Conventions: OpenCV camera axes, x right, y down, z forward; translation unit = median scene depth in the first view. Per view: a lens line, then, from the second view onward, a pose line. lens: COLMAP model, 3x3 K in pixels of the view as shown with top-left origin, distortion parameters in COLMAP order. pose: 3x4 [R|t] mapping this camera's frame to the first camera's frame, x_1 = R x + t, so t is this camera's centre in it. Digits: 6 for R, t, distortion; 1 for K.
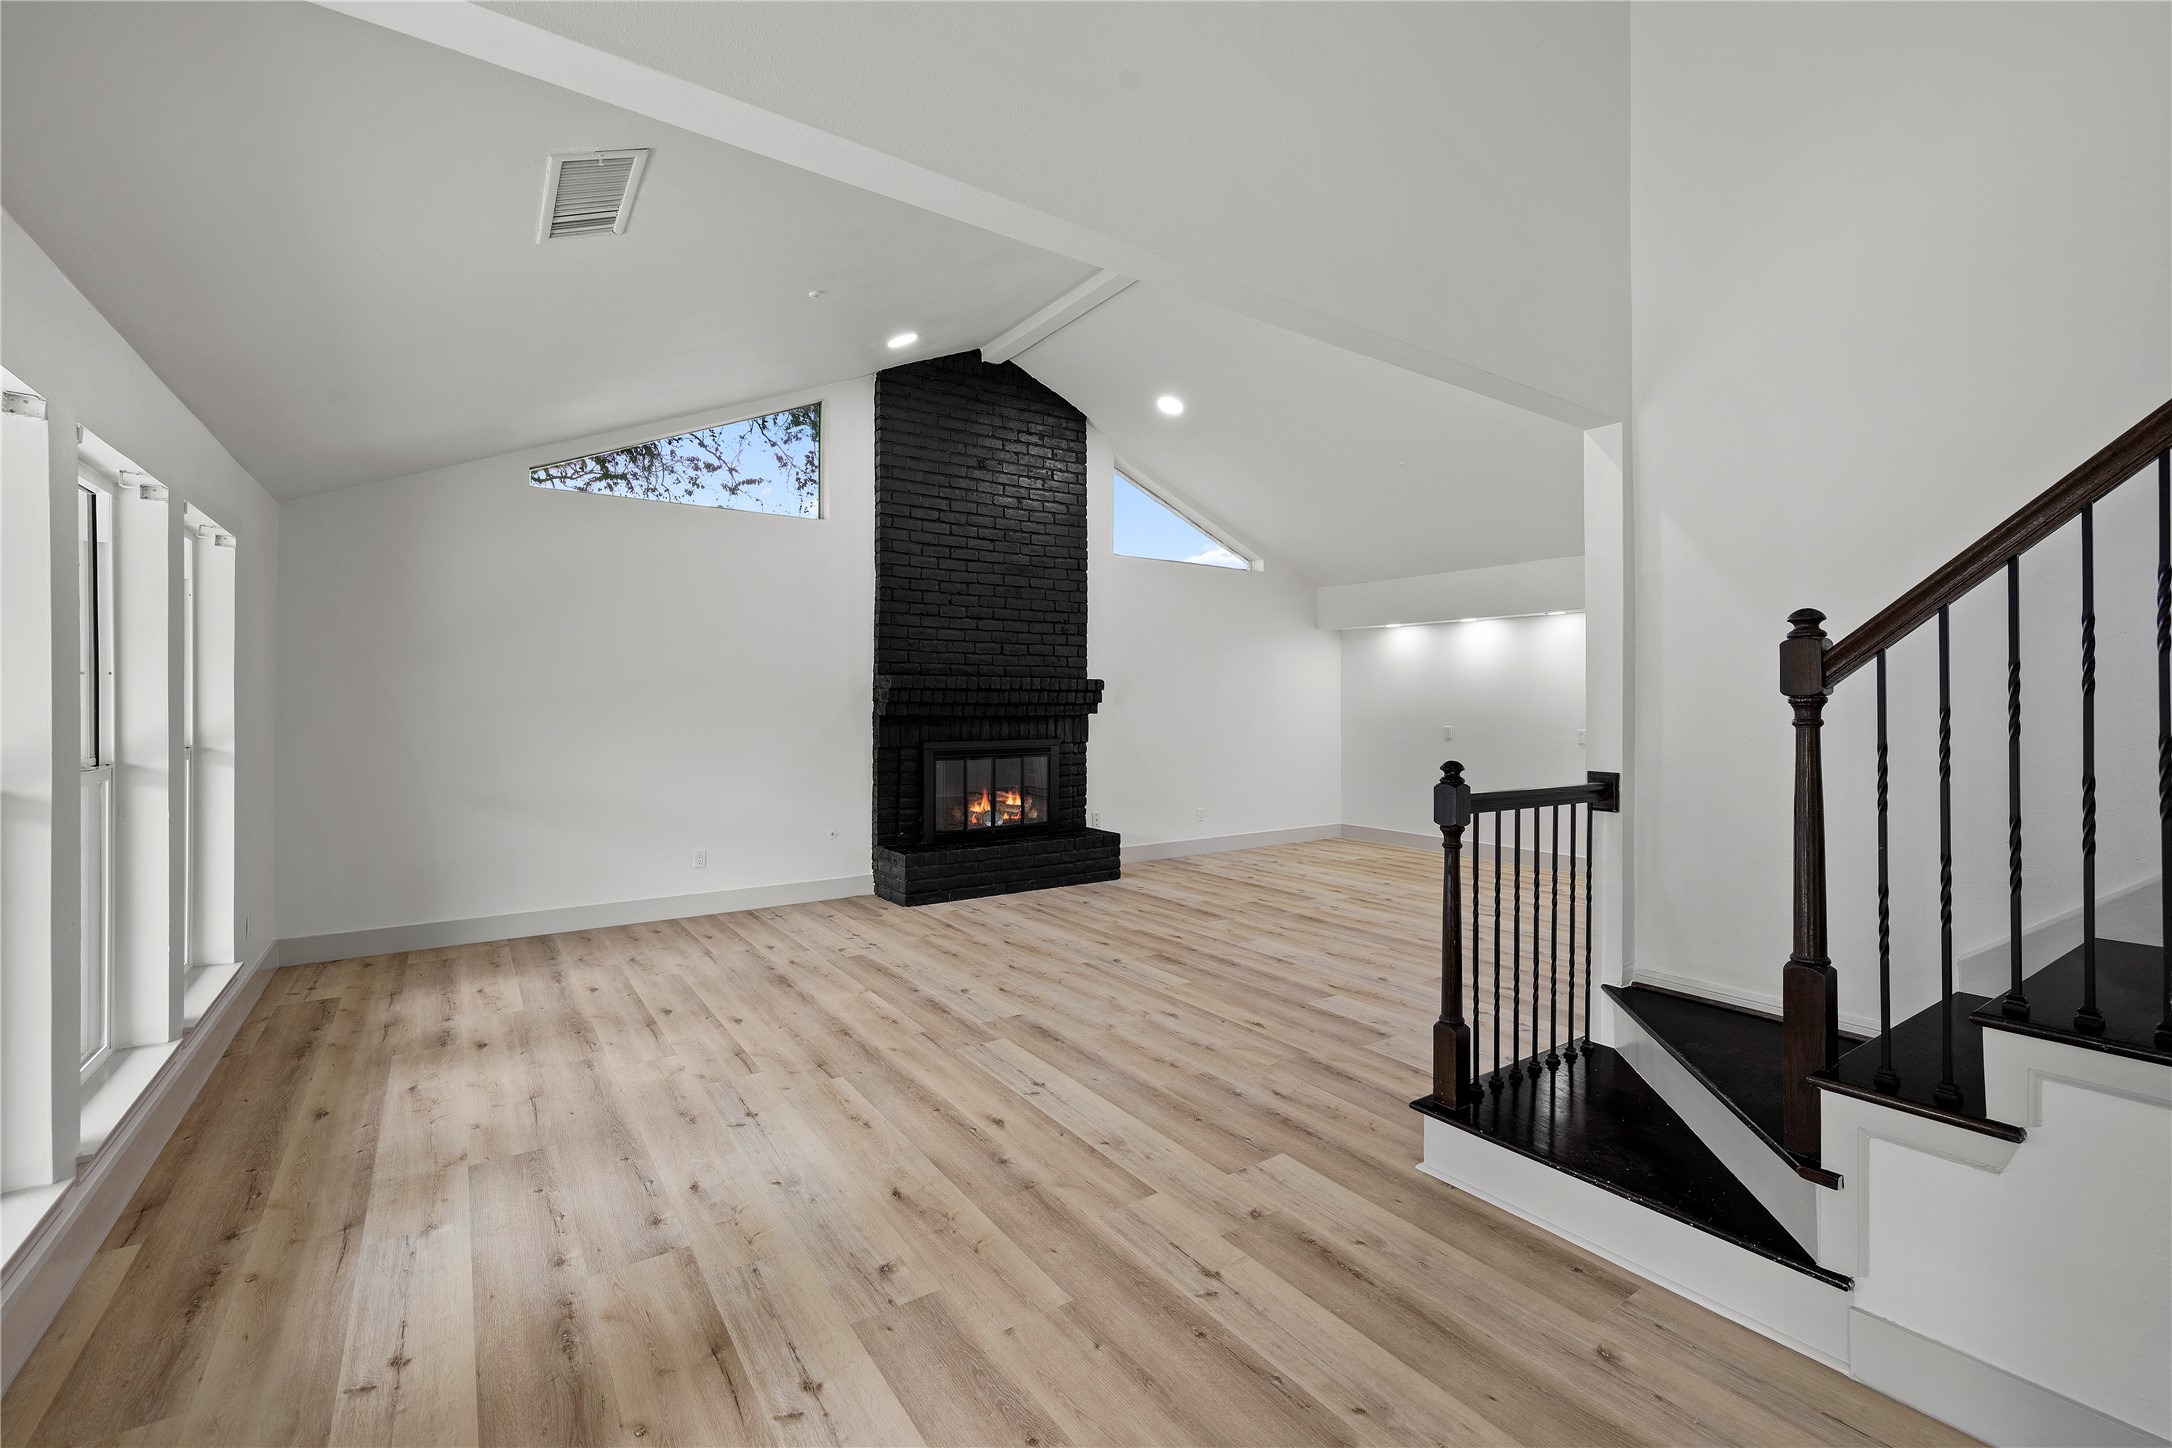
lens RADIAL K [[929.0, 0, 1111.8], [0, 929.0, 697.2], [0, 0, 1]] dist [-0.001329, 0.001151]
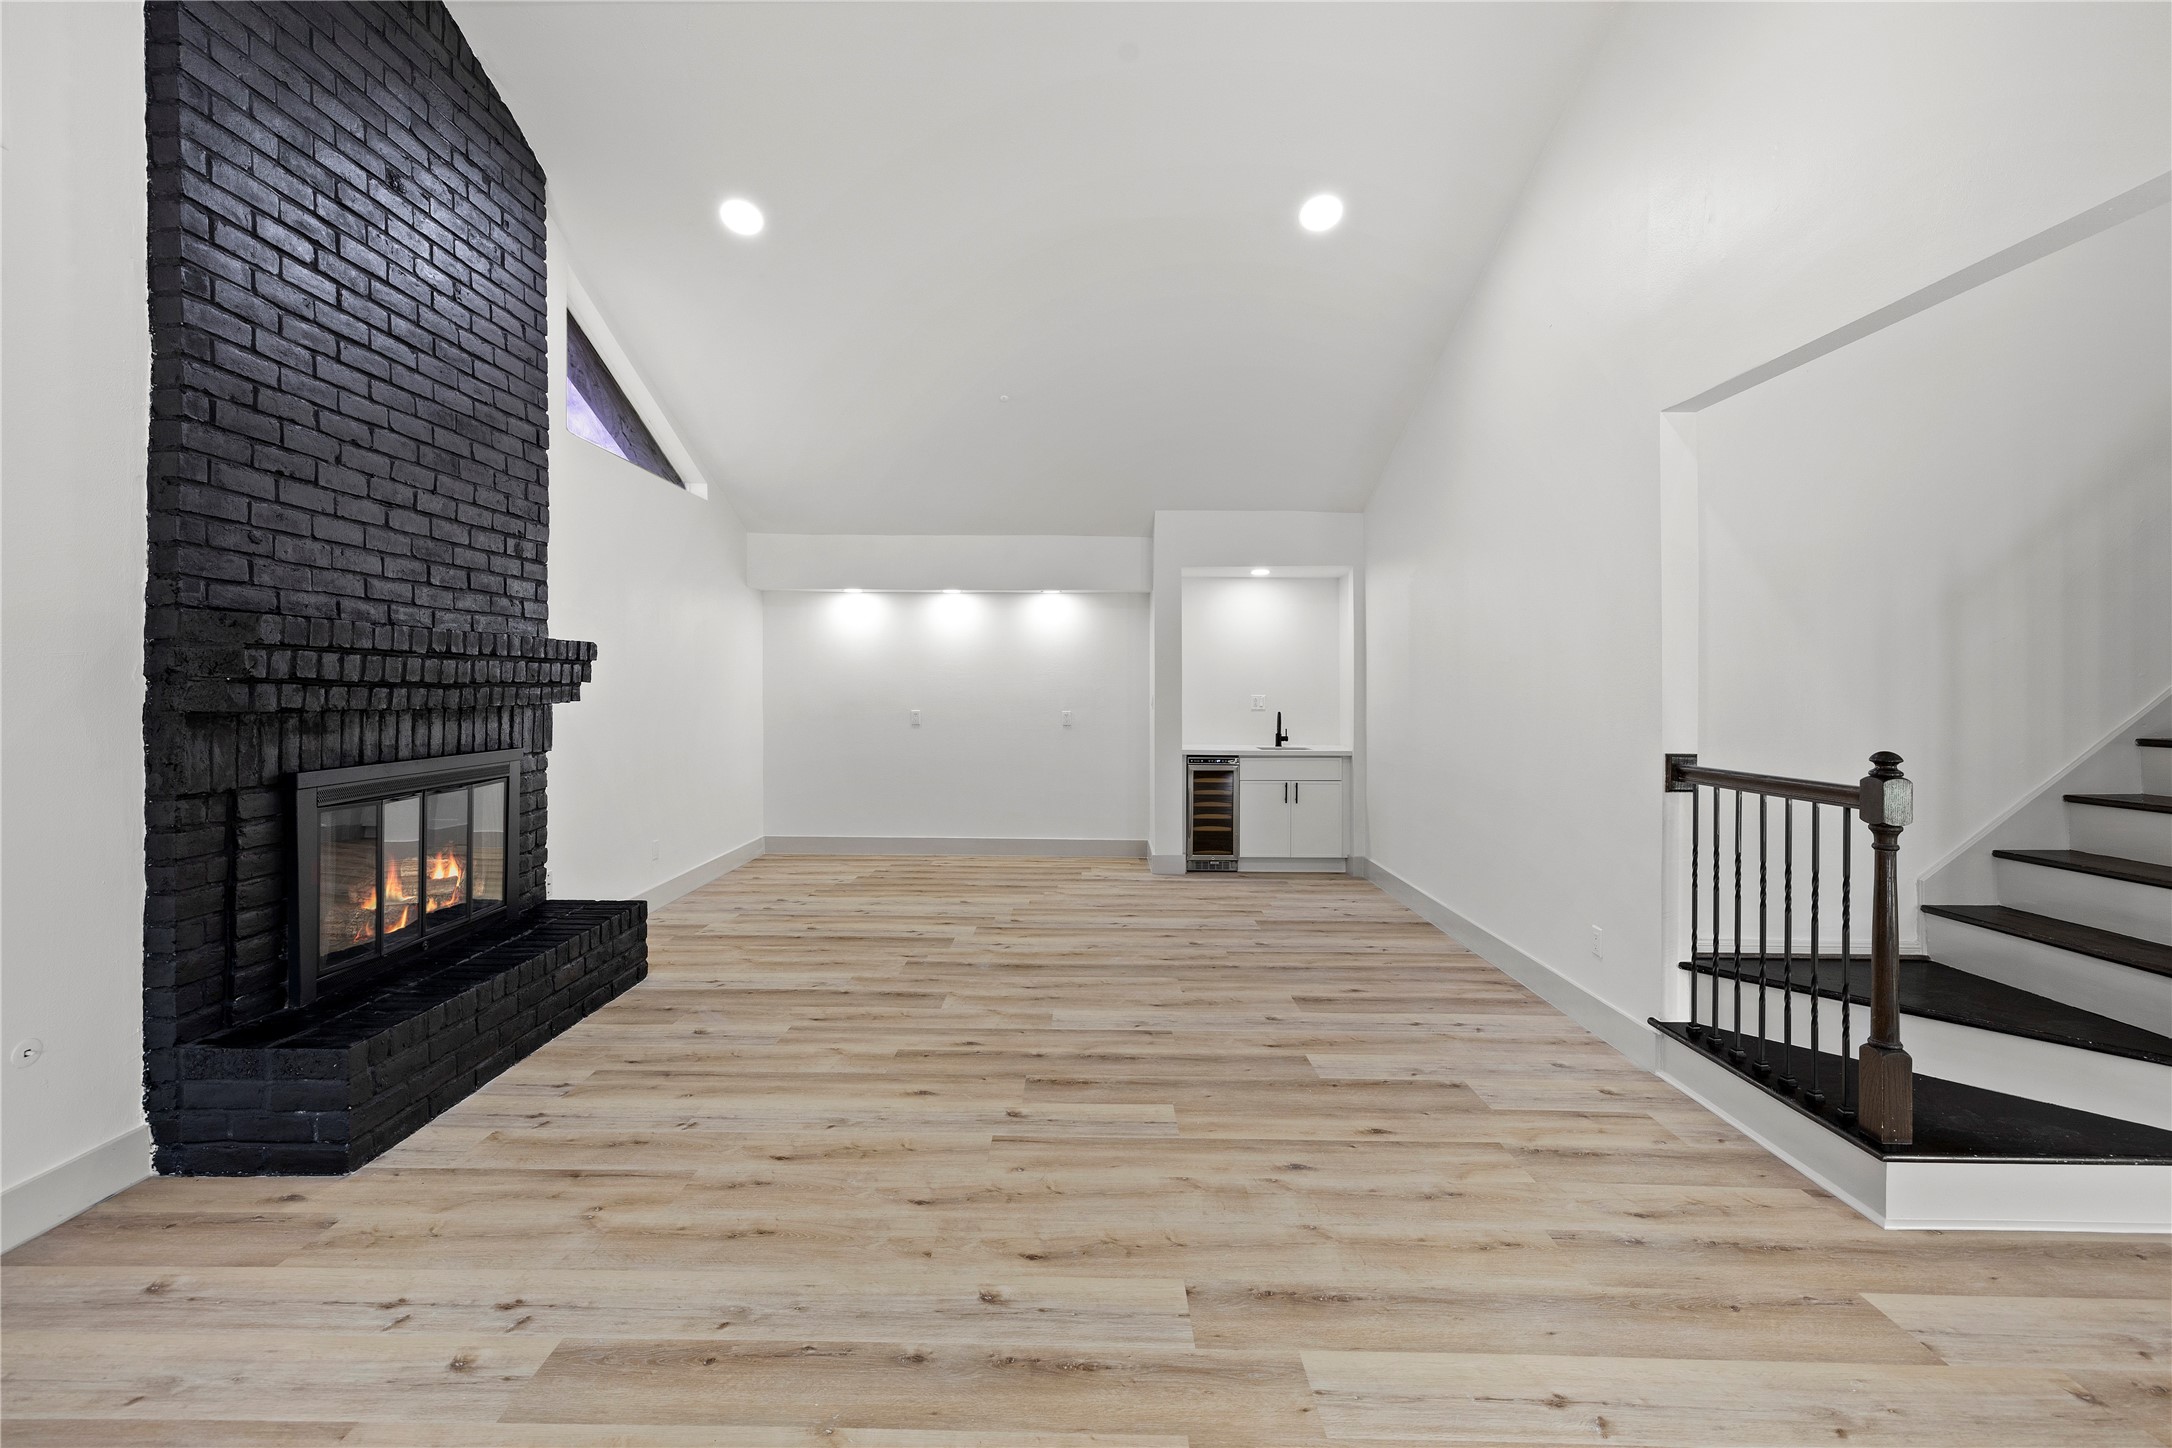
lens RADIAL K [[929.0, 0, 1075.2], [0, 929.0, 696.1], [0, 0, 1]] dist [-0.001329, 0.001151]
pose [[0.594891, -0.006670, 0.803779, -0.337594], [-0.008498, 0.999858, 0.014586, 0.003674], [-0.803762, -0.015507, 0.594749, 0.461319]]
